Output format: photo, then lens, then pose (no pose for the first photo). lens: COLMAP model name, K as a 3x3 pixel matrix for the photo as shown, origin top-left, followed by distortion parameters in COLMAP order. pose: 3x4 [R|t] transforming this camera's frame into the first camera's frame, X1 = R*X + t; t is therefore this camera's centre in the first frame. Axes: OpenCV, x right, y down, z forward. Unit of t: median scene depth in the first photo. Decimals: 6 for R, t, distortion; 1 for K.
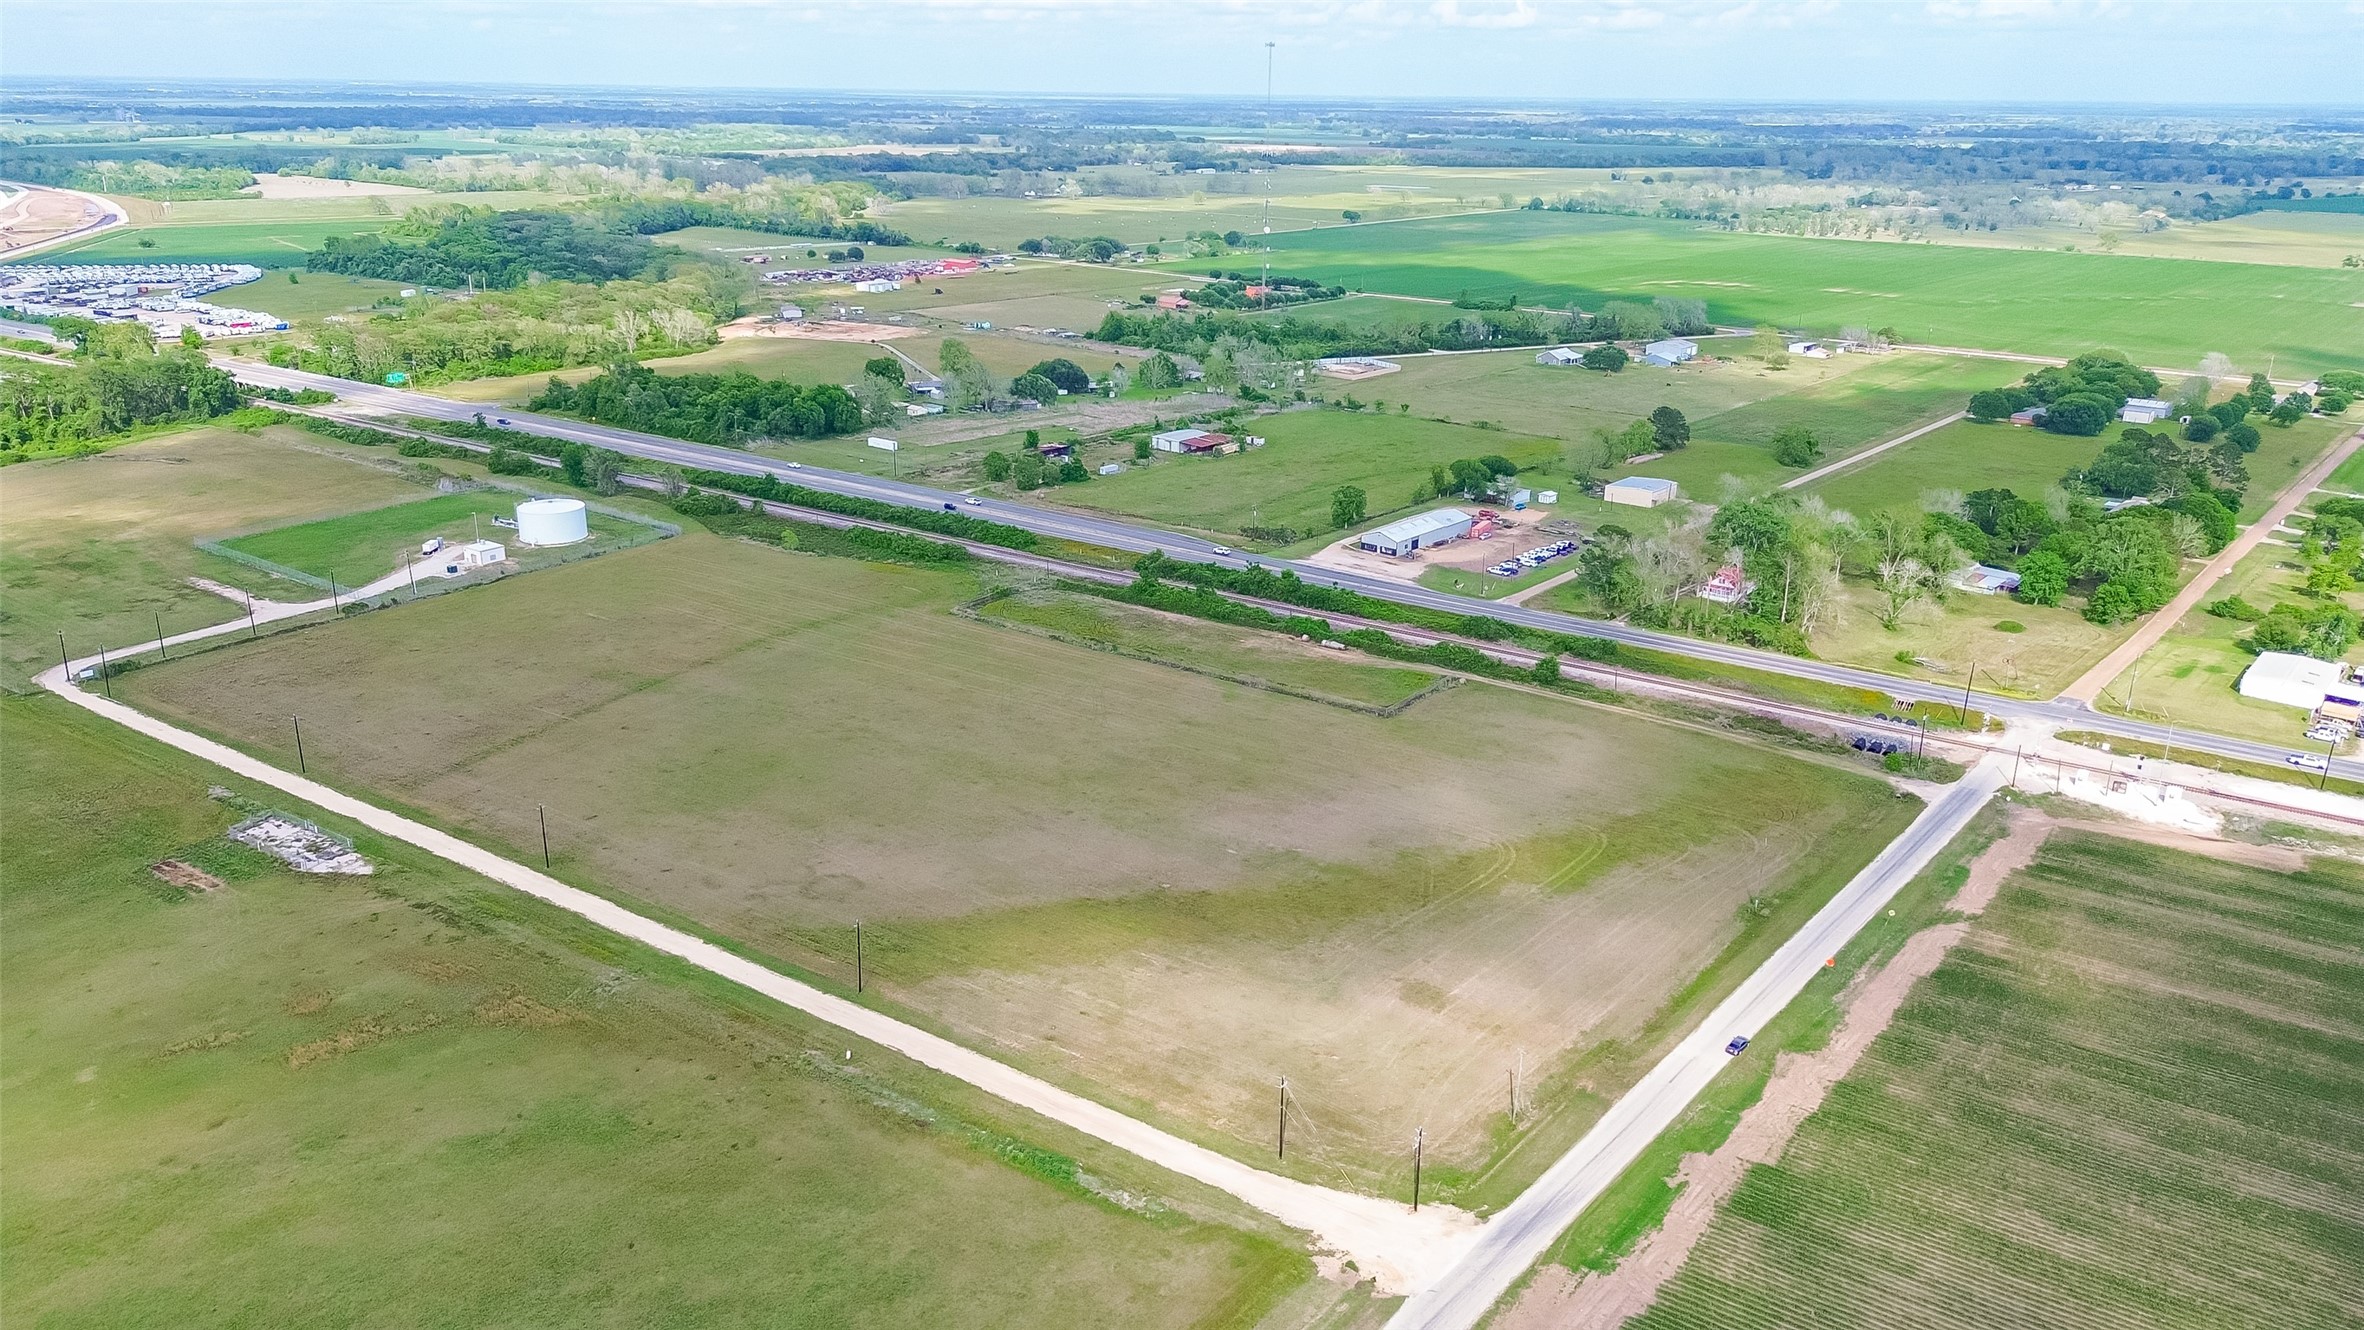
lens RADIAL K [[1675.3, 0, 1180.4], [0, 1675.3, 660.9], [0, 0, 1]] dist [0.065948, -0.059462]
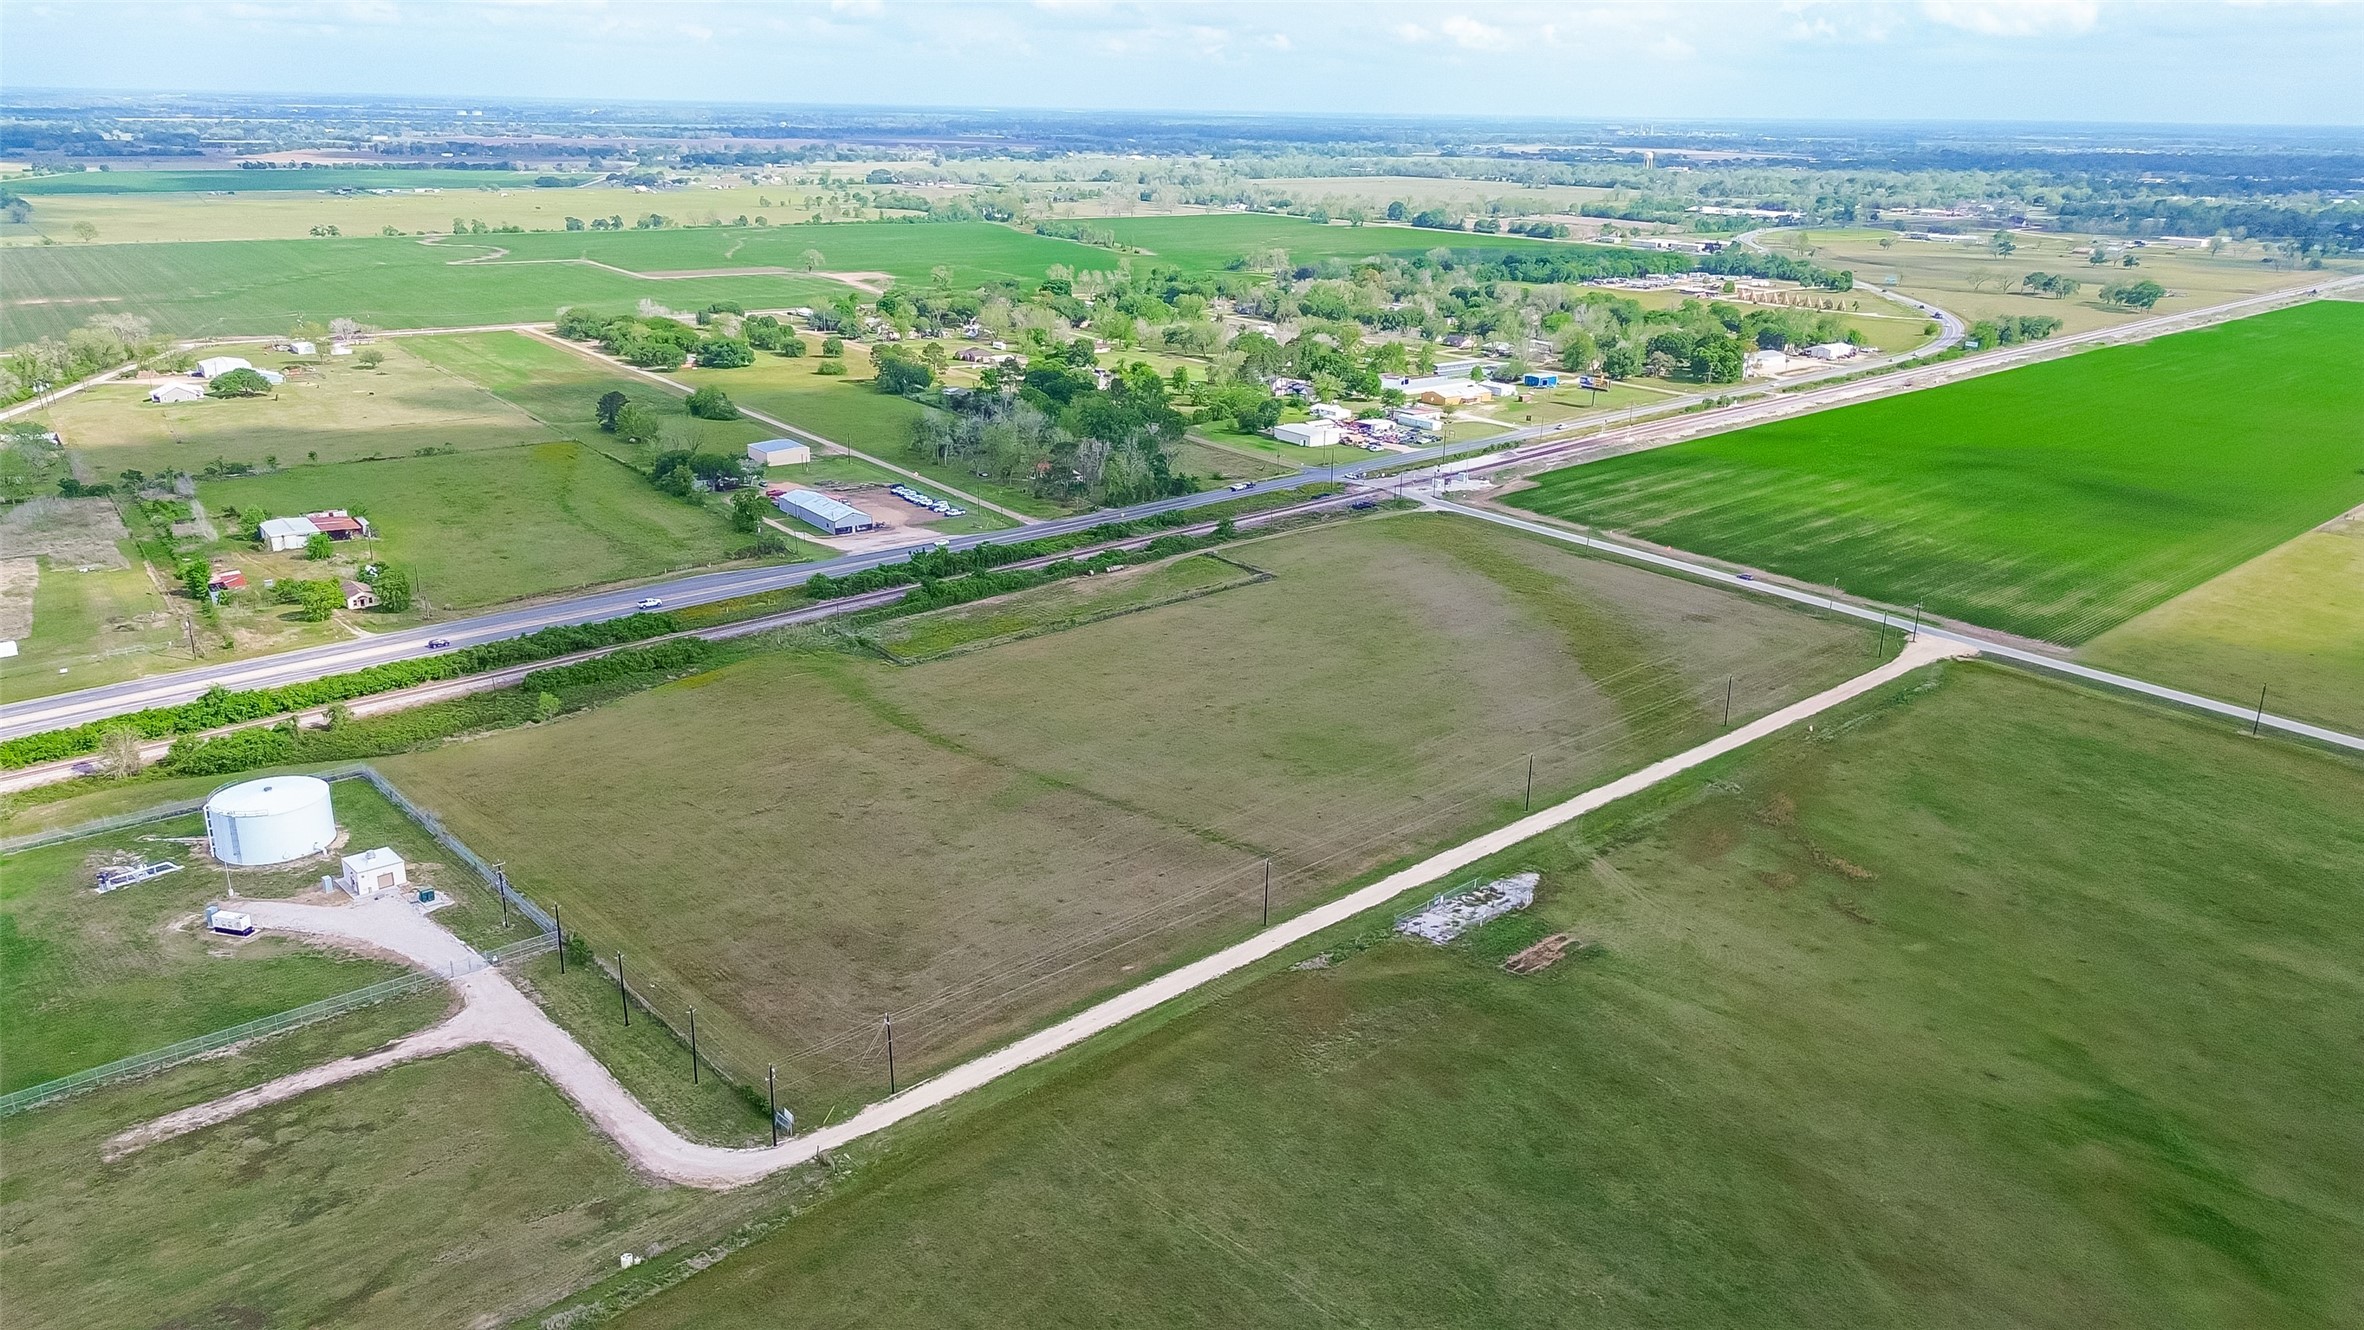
lens RADIAL K [[1675.3, 0, 1180.4], [0, 1675.3, 660.9], [0, 0, 1]] dist [0.065948, -0.059462]
pose [[0.228127, -0.315361, 0.921144, -1.016591], [0.303482, 0.921989, 0.240491, -0.220823], [-0.925125, 0.224688, 0.306036, 0.602361]]
